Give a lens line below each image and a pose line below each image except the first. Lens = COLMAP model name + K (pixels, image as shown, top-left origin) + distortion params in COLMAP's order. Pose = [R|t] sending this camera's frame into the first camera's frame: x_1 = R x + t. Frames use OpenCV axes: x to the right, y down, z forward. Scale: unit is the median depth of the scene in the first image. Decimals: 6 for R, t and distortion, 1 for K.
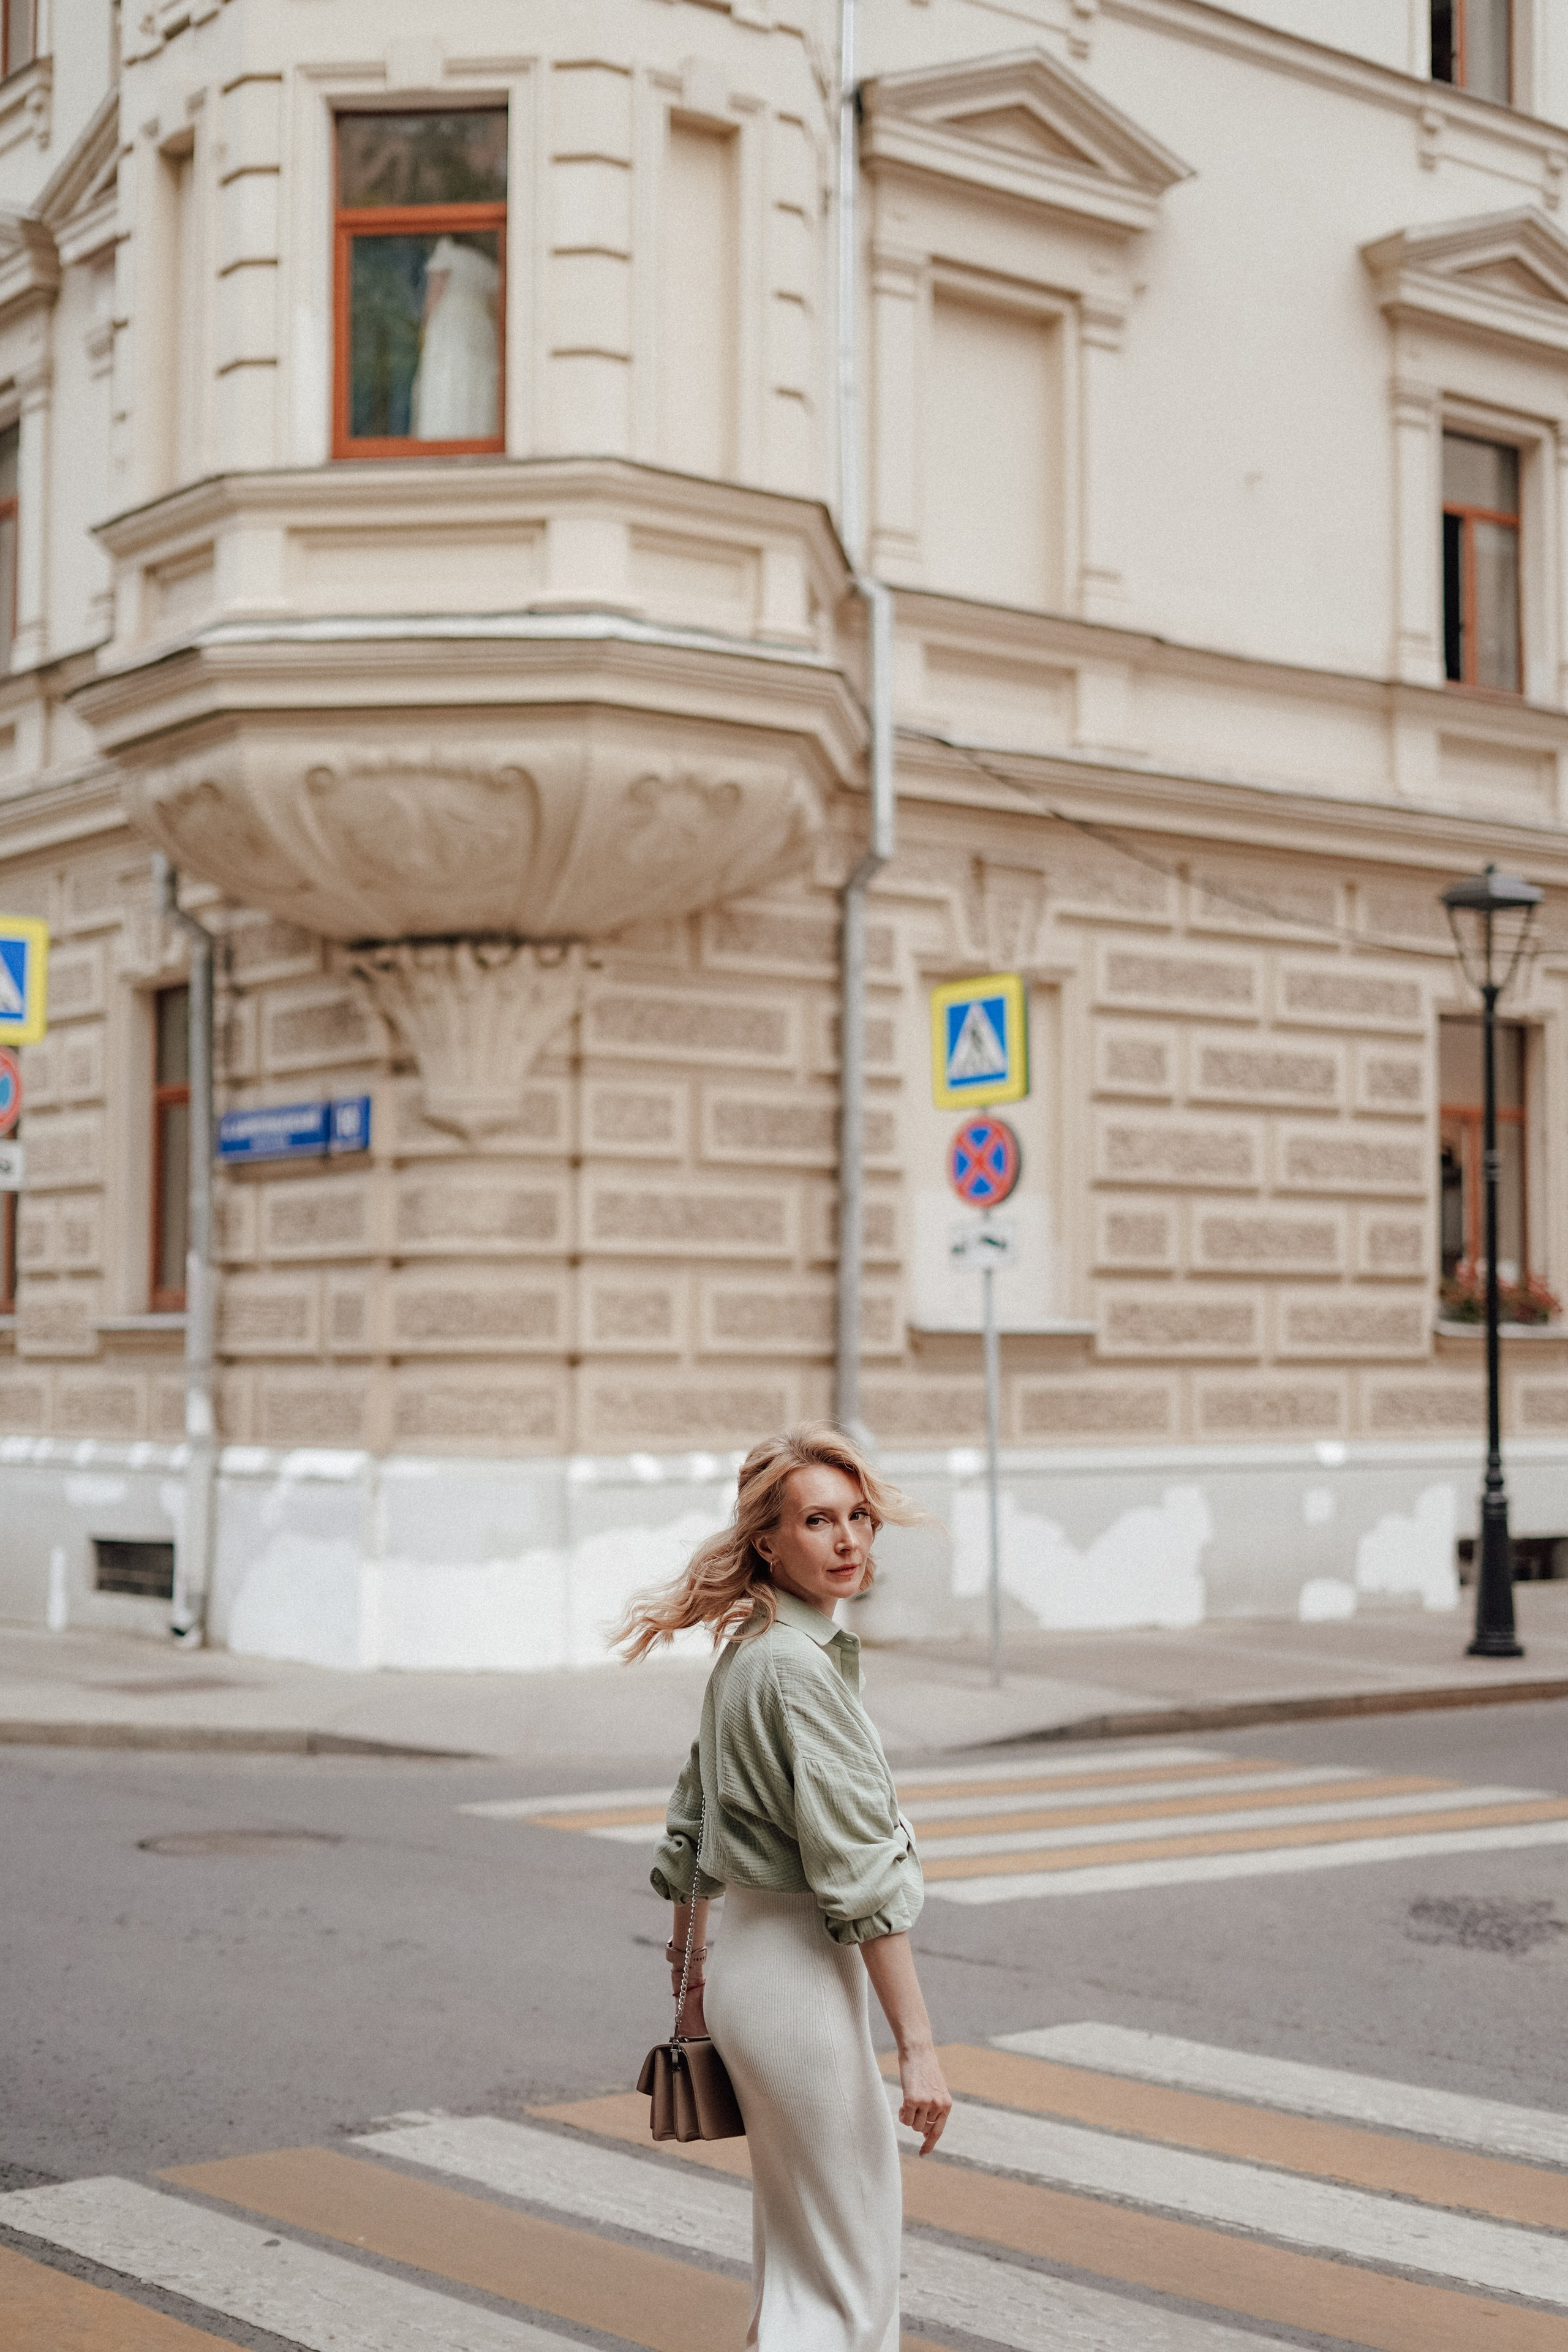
lens RADIAL K [[3529.6, 0, 783.4], [0, 3529.6, 1282.8], [0, 0, 1]] dist [-0.005797, -0.011861]
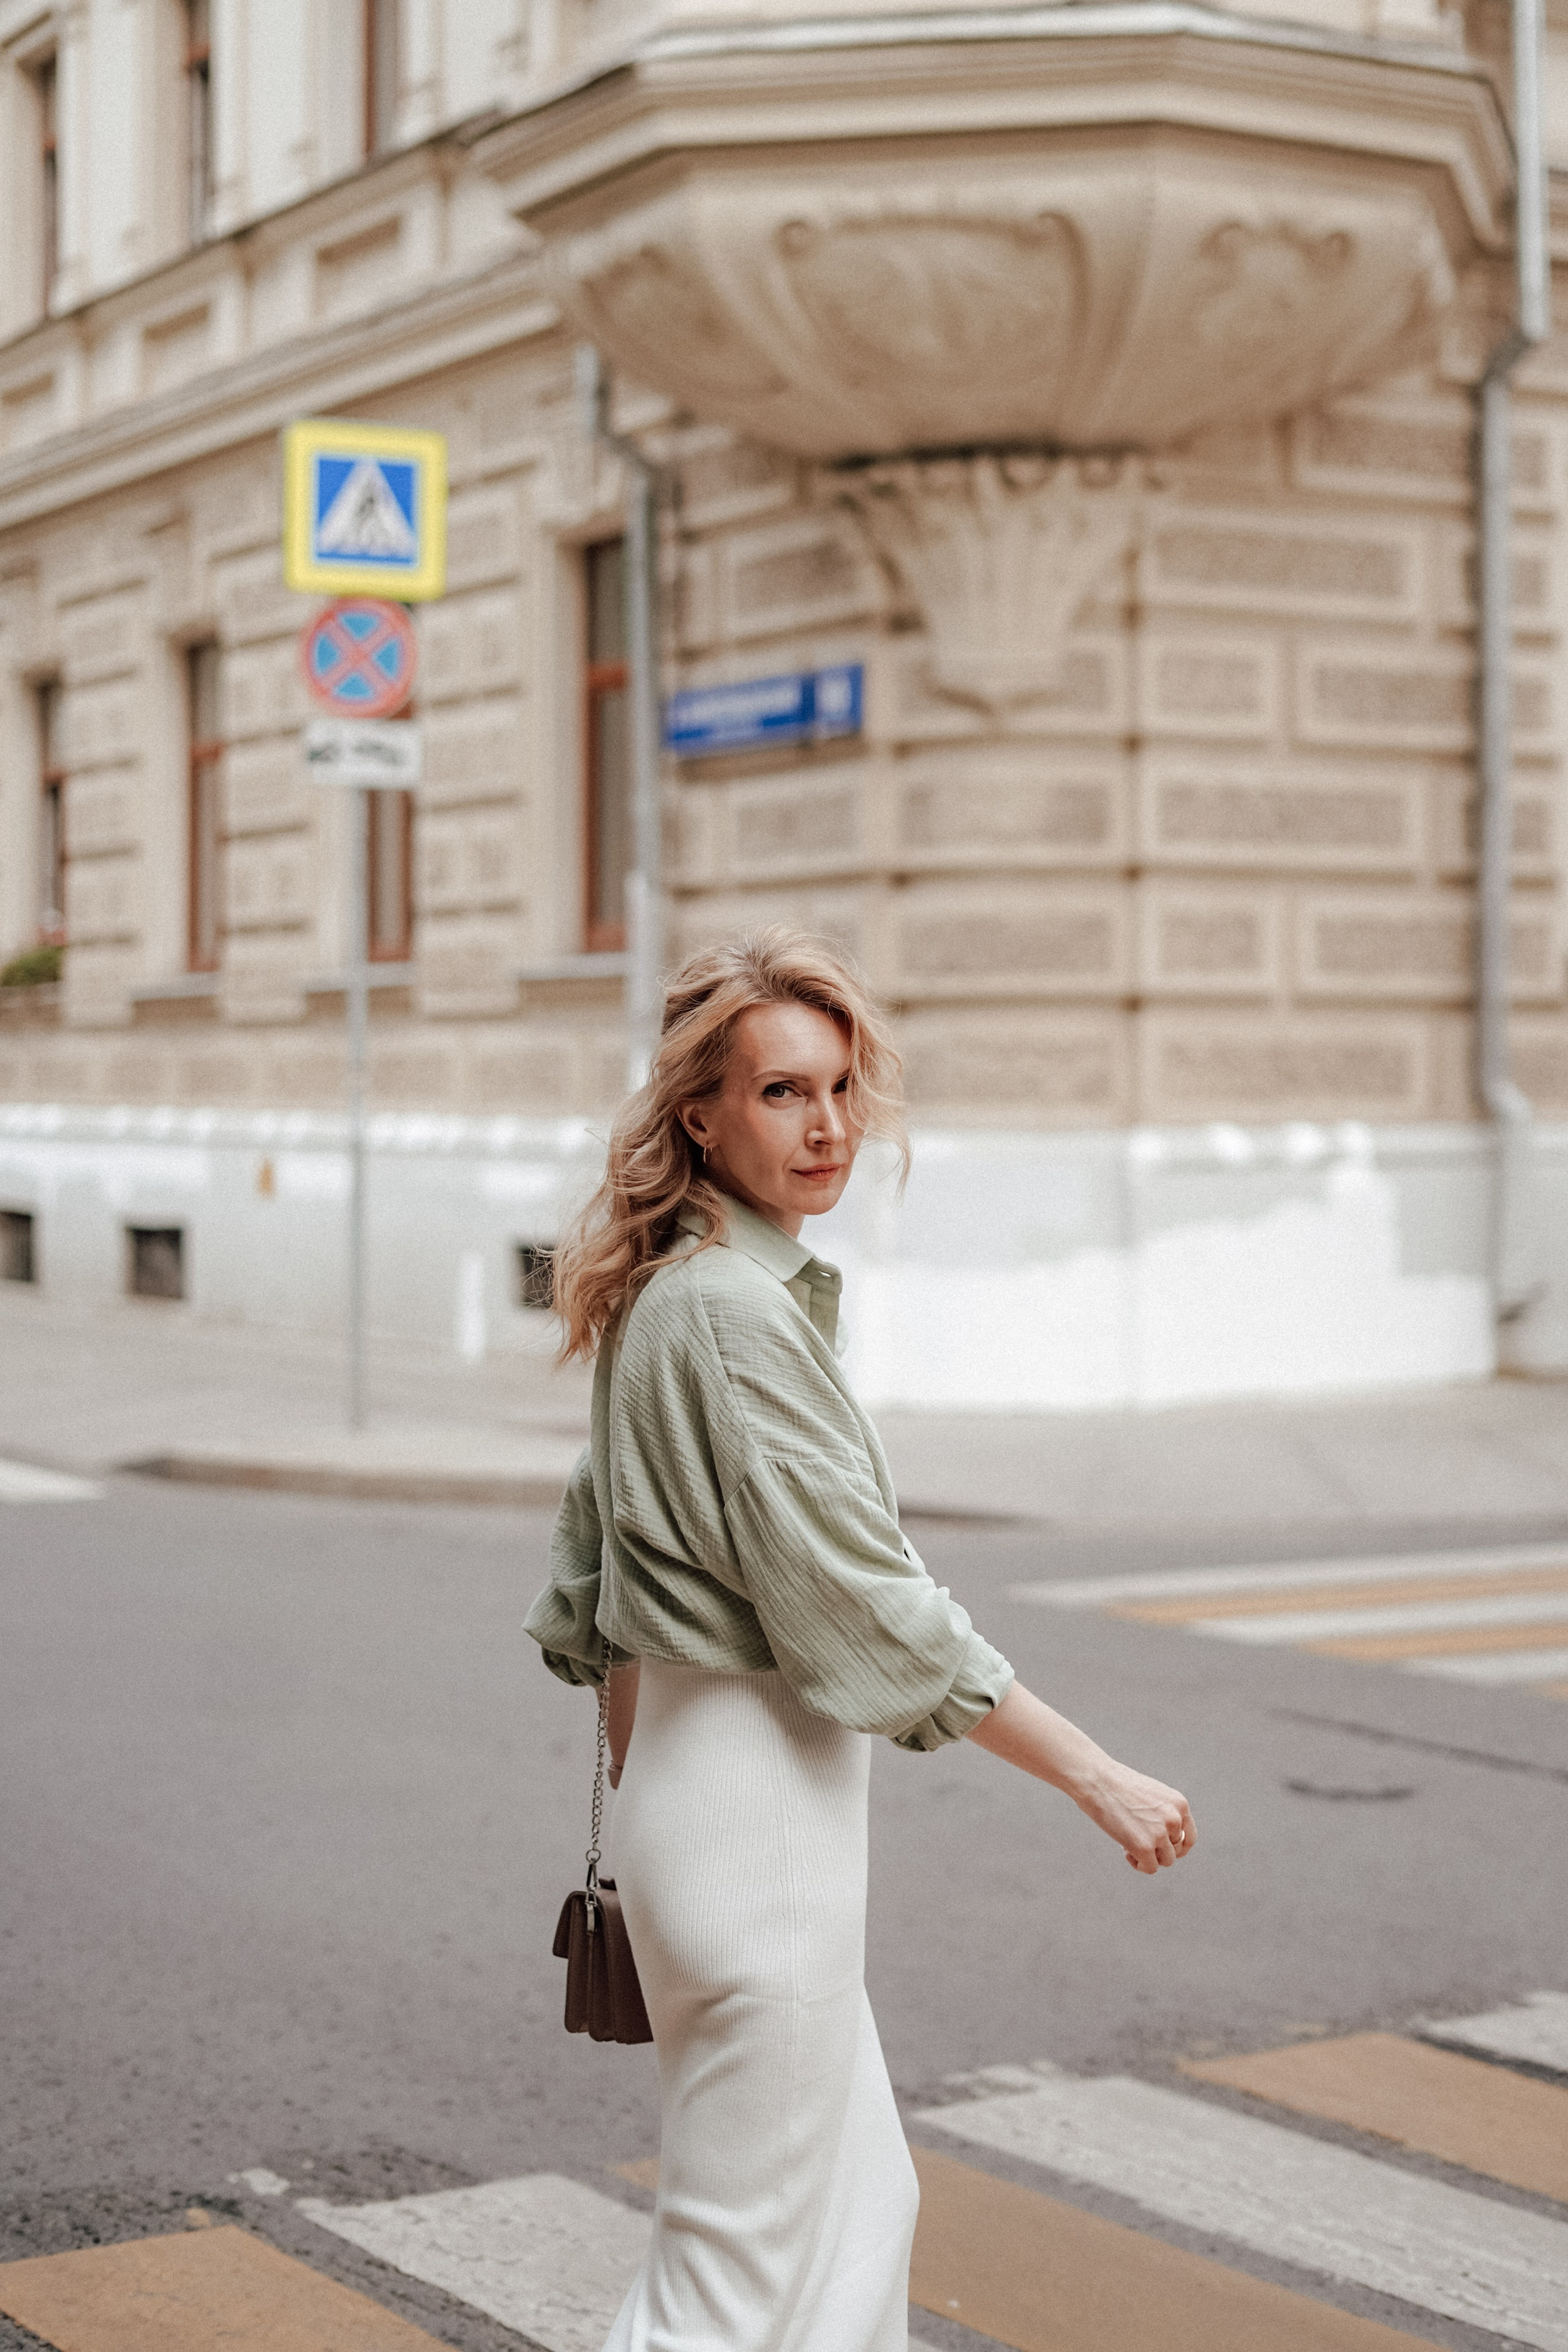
lens RADIAL K [[3529.6, 0, 783.4], [0, 3529.6, 1282.8], [0, 0, 1]] dist [-0.005797, -0.011861]
pose [[0.992958, -0.002081, -0.118446, -0.043807], [0.010032, 0.997731, 0.066572, 0.030151], [0.118038, -0.067292, 0.990726, 0.230644]]
